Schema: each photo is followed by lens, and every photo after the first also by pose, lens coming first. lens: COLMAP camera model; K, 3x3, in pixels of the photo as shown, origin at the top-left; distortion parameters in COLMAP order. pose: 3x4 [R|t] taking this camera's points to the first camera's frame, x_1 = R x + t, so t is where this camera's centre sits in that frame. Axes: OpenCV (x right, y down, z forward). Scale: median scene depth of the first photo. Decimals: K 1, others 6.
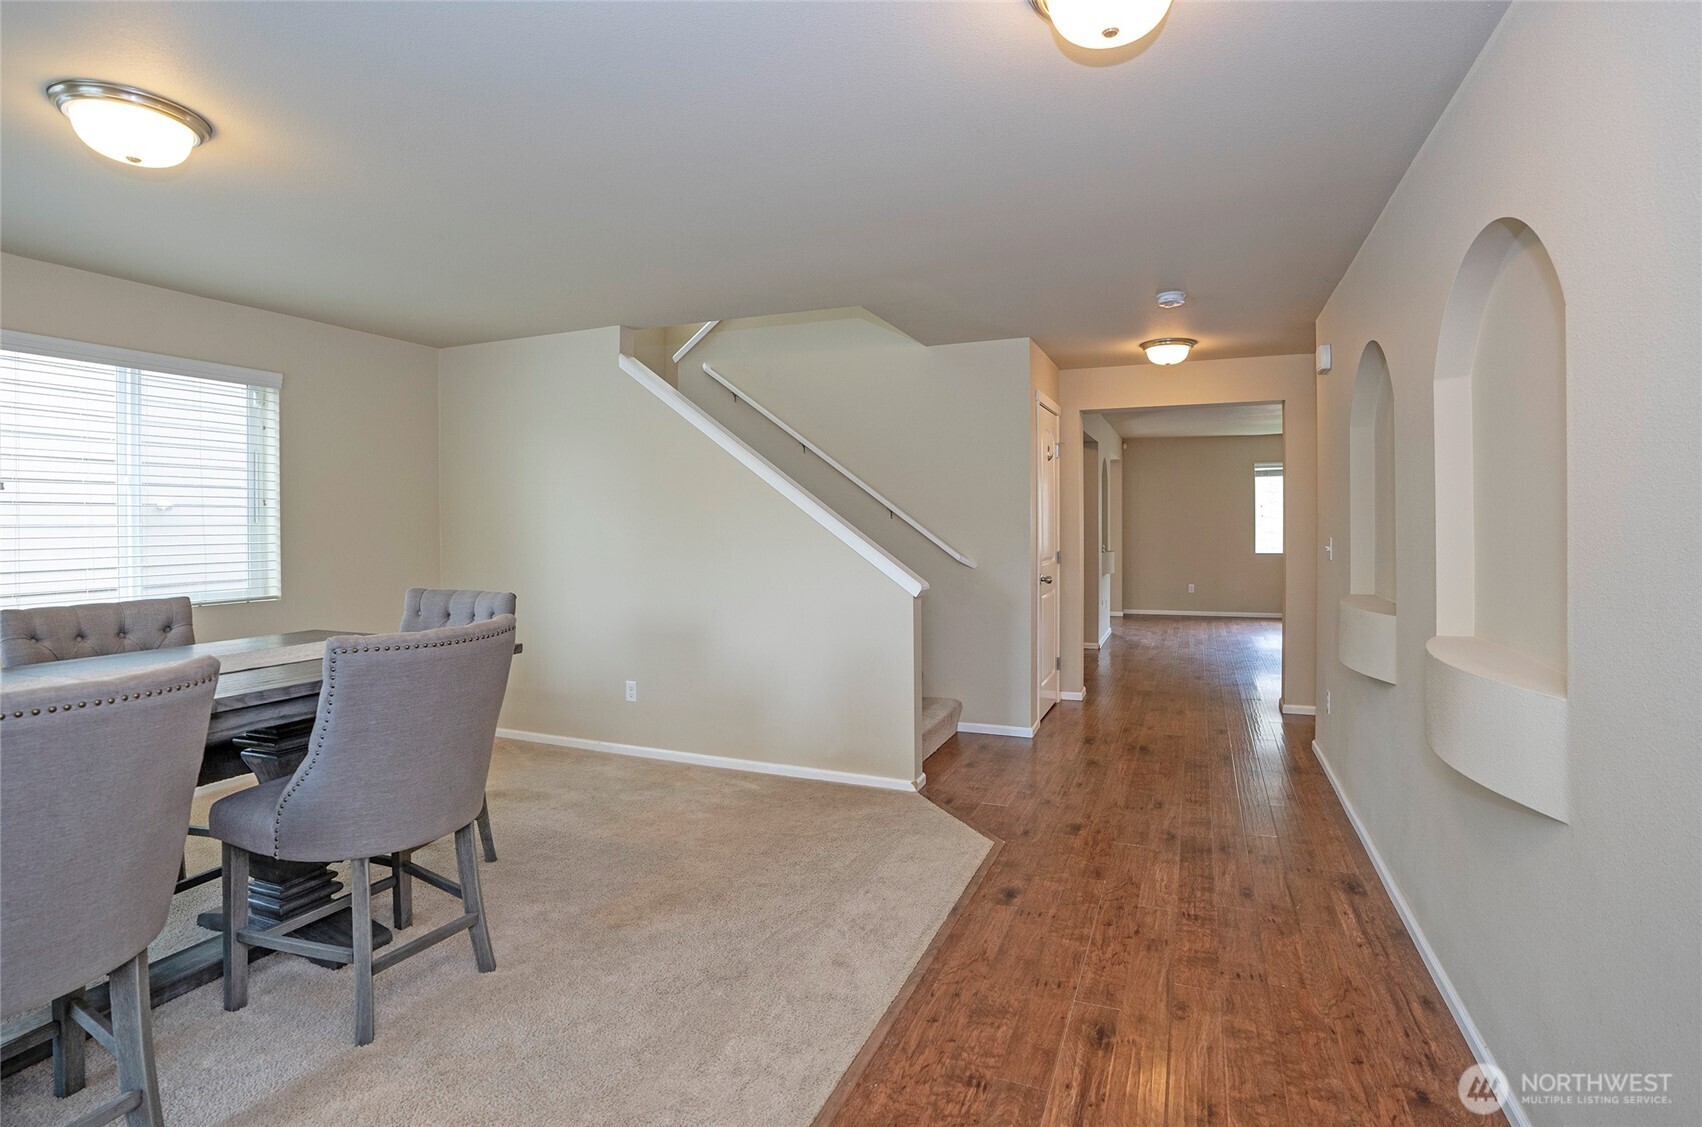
lens RADIAL K [[822.6, 0, 897.5], [0, 822.6, 535.5], [0, 0, 1]] dist [-0.076853, 0.033307]
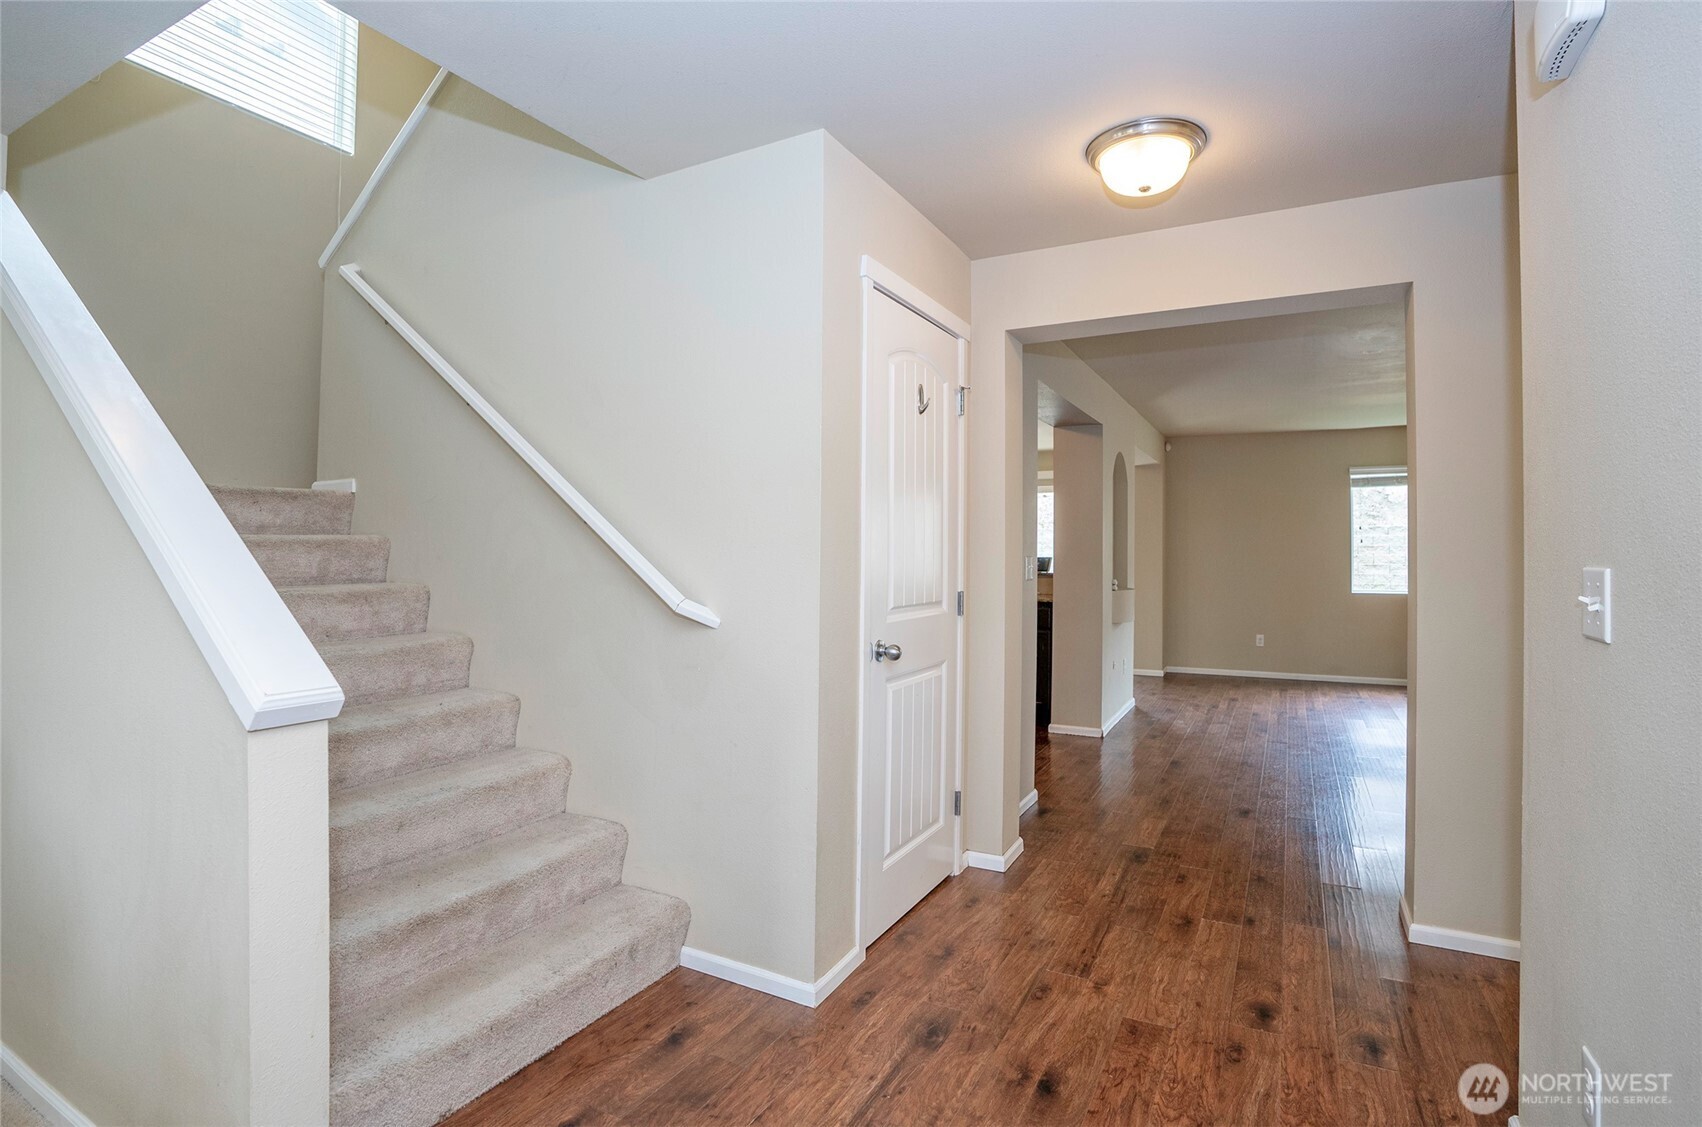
lens RADIAL K [[848.6, 0, 860.6], [0, 848.6, 546.0], [0, 0, 1]] dist [-0.083587, 0.037535]
pose [[0.992655, 0.006941, -0.120784, 0.133890], [-0.009769, 0.999691, -0.022839, 0.002157], [0.120588, 0.023852, 0.992416, 0.301230]]
